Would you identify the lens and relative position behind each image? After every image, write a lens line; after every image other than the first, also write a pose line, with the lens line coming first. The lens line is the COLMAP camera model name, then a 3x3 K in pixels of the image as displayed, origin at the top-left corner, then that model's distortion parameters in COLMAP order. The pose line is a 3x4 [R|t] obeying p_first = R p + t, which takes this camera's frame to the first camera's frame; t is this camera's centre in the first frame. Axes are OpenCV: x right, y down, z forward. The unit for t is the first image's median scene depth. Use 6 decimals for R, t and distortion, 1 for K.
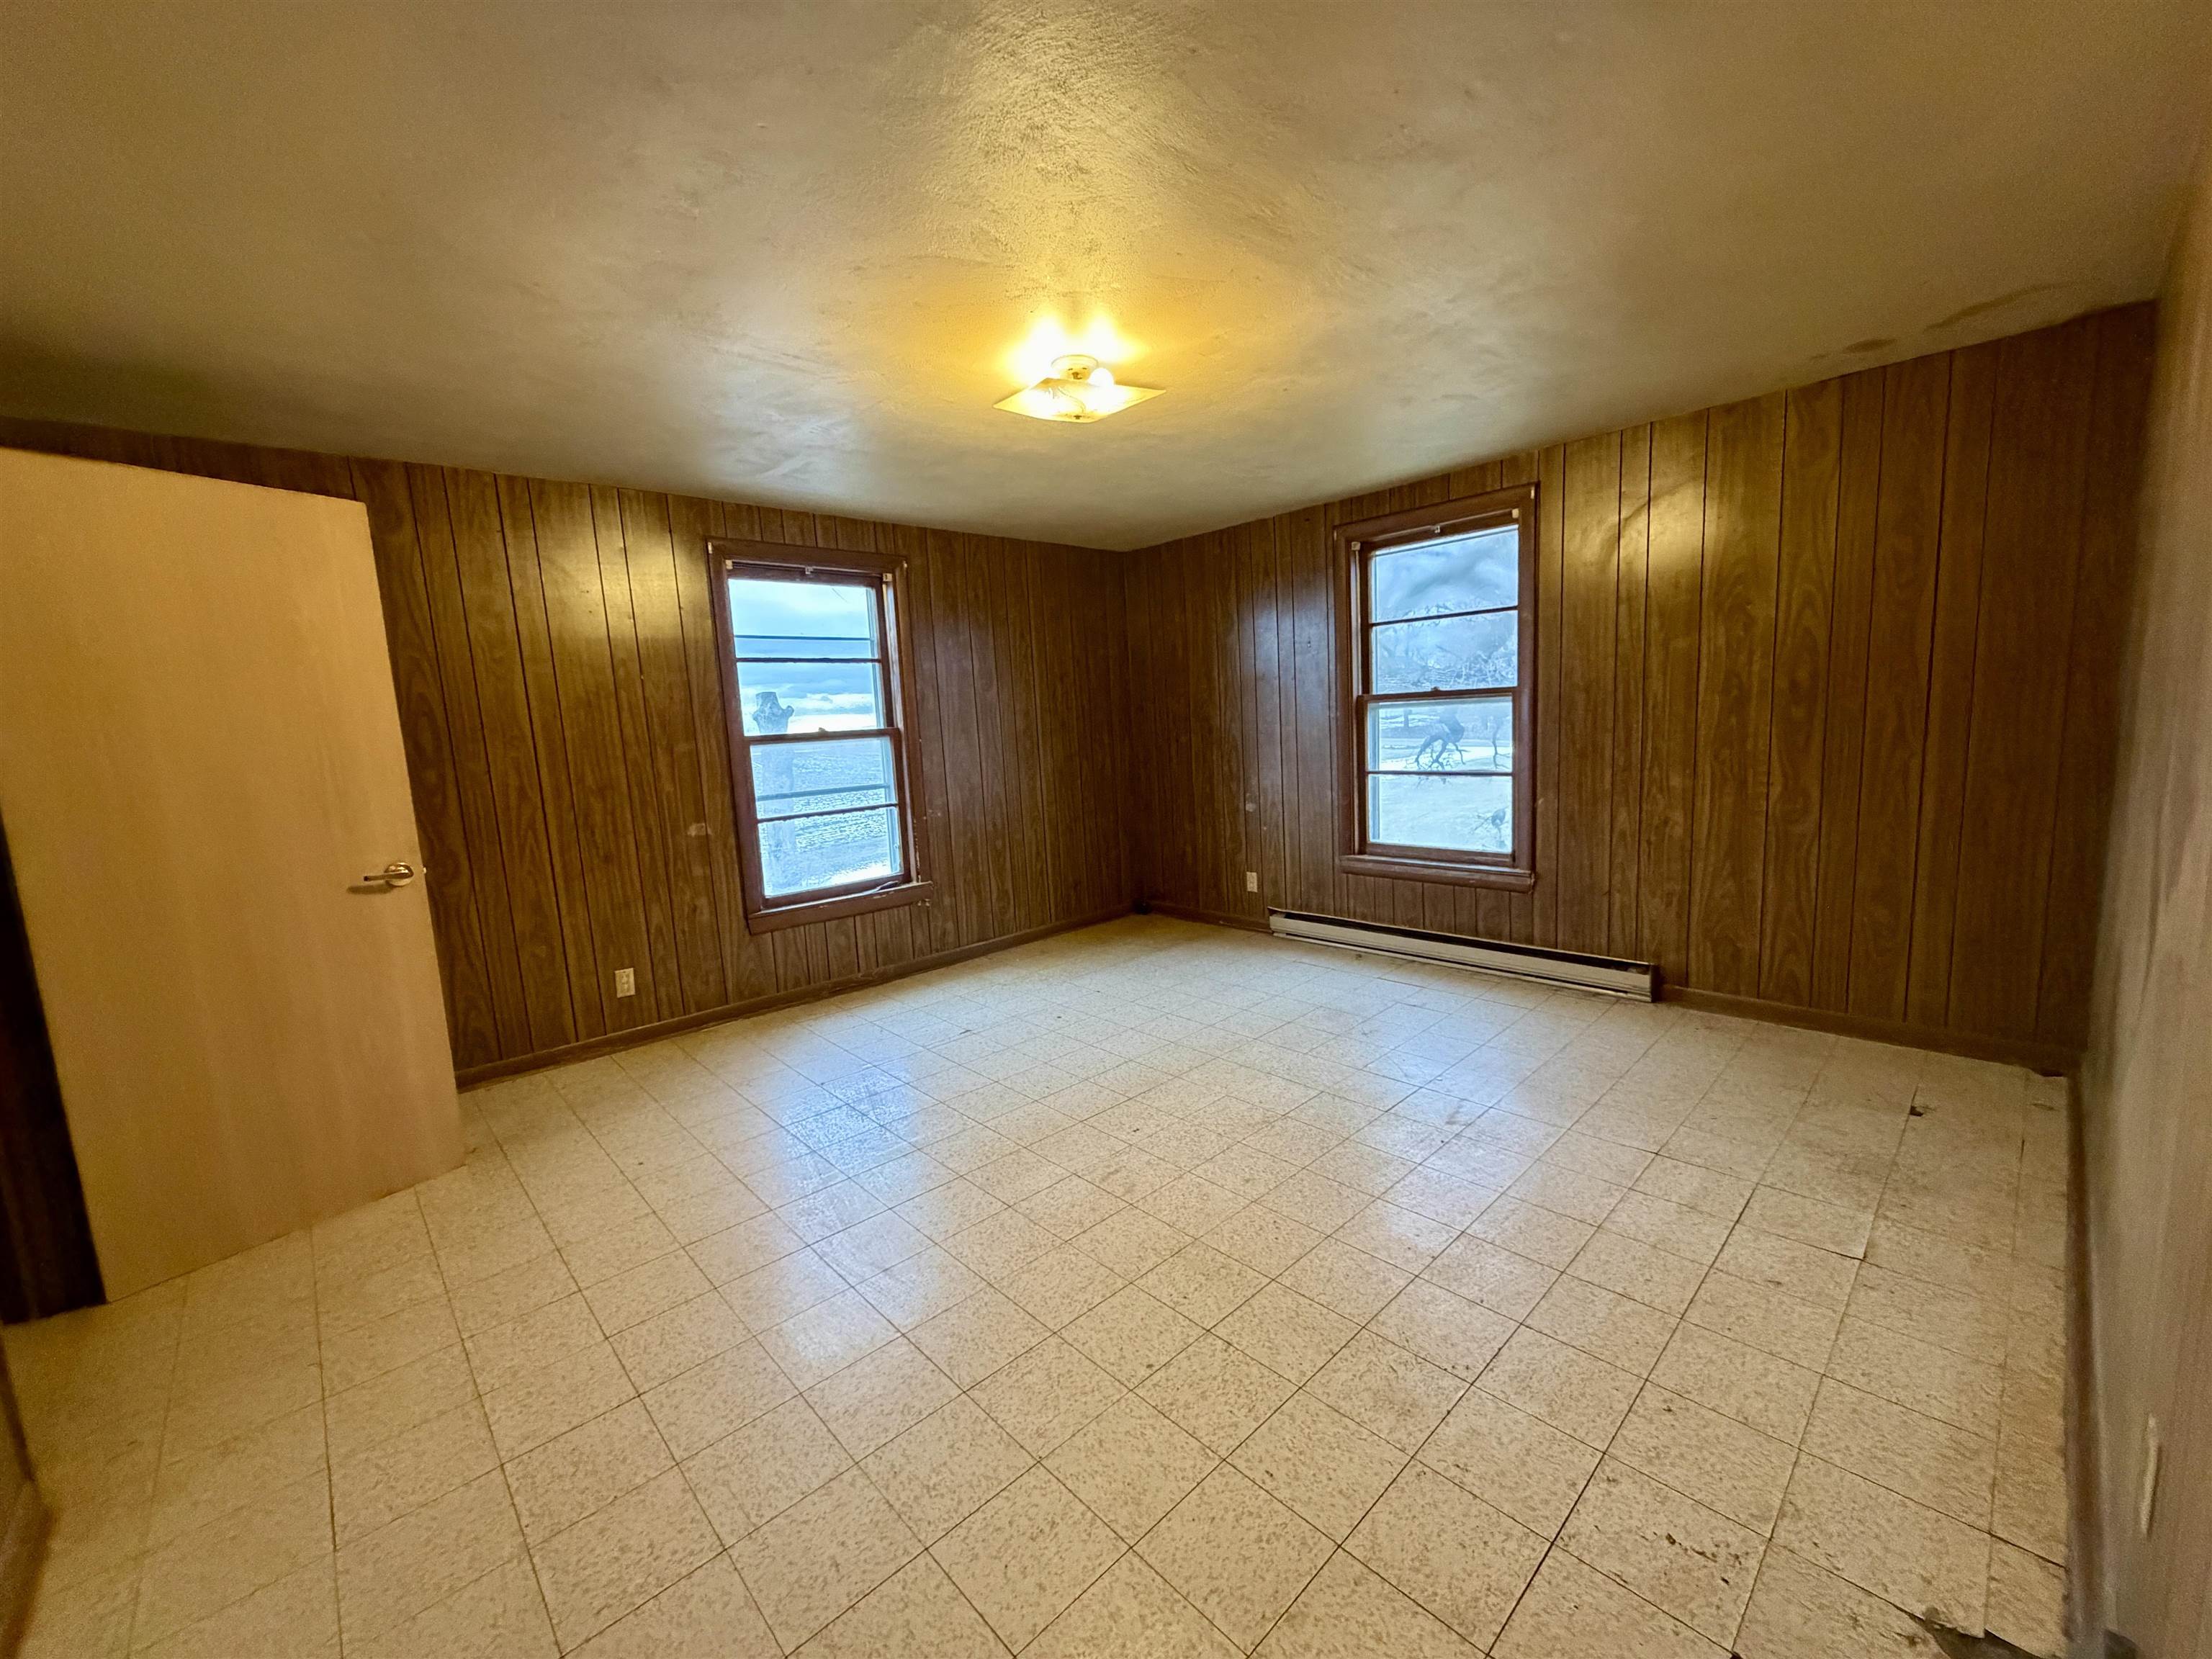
lens RADIAL K [[872.6, 0, 1073.9], [0, 872.6, 833.6], [0, 0, 1]] dist [0.001200, 0.000123]
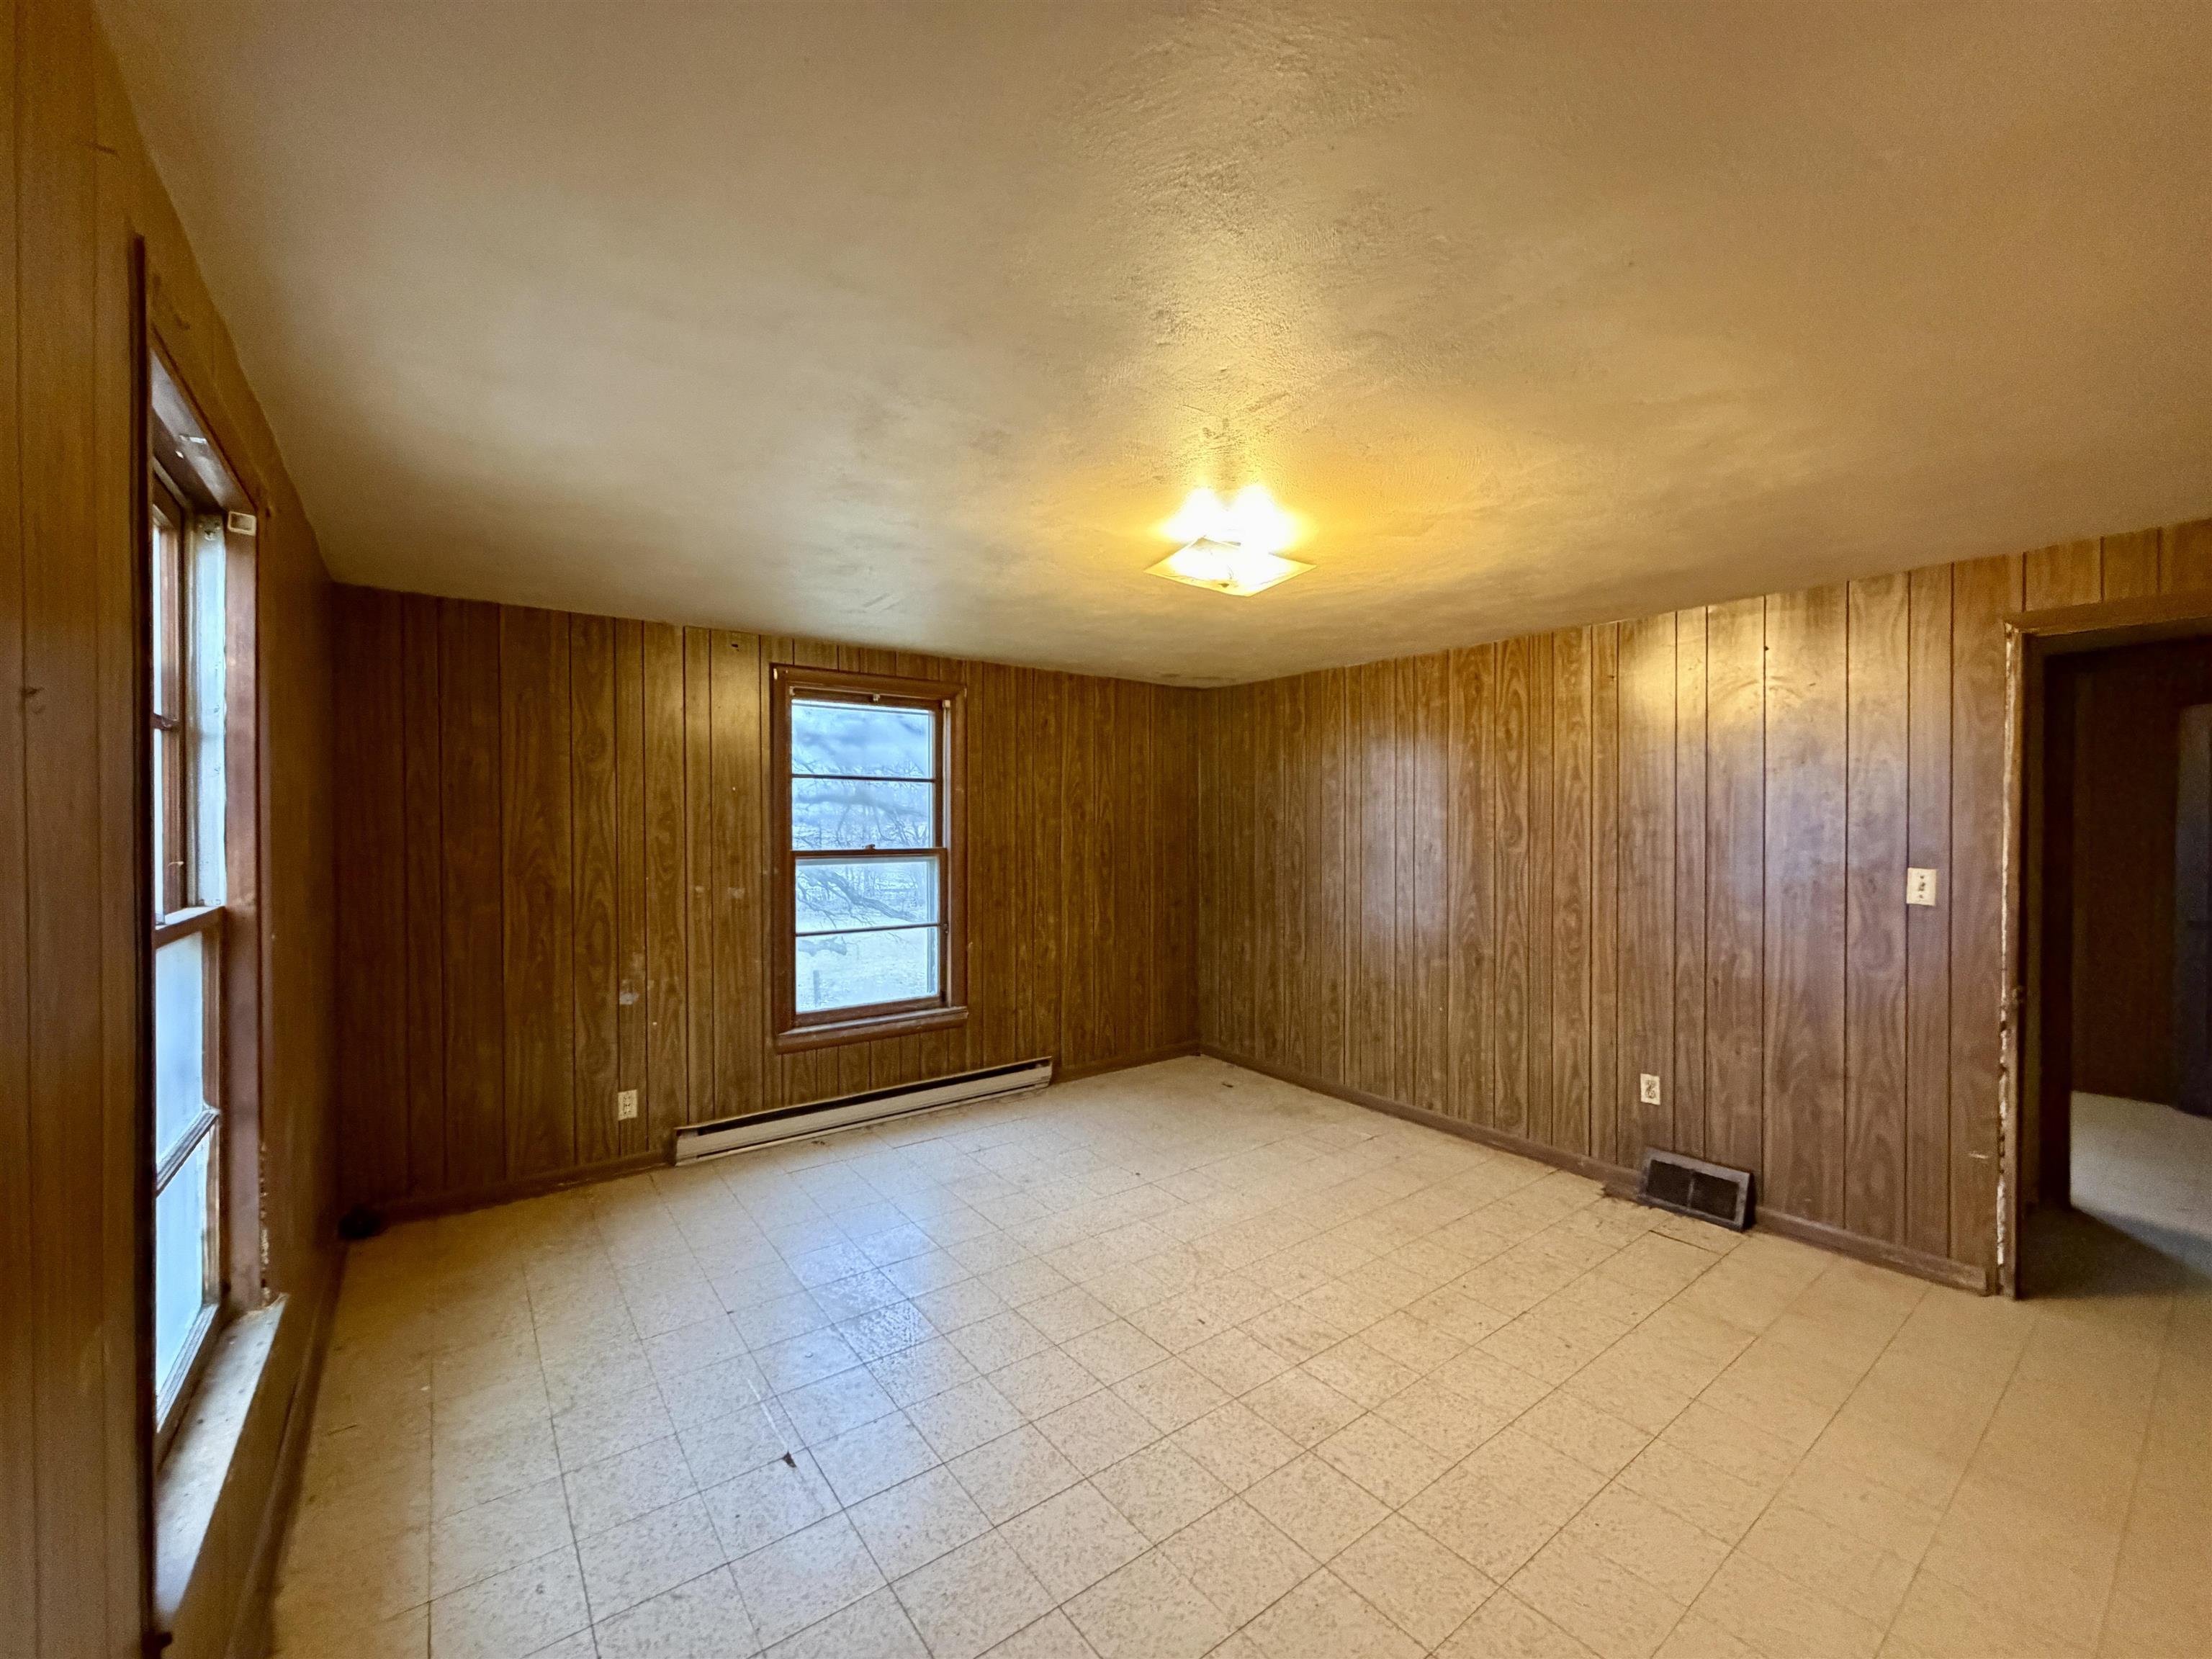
lens RADIAL K [[893.6, 0, 1108.5], [0, 893.6, 826.2], [0, 0, 1]] dist [0.000867, -0.000162]
pose [[0.086147, 0.050256, 0.995014, -0.652050], [0.130700, 0.989525, -0.061294, -0.095970], [-0.987672, 0.135329, 0.078676, 0.687118]]
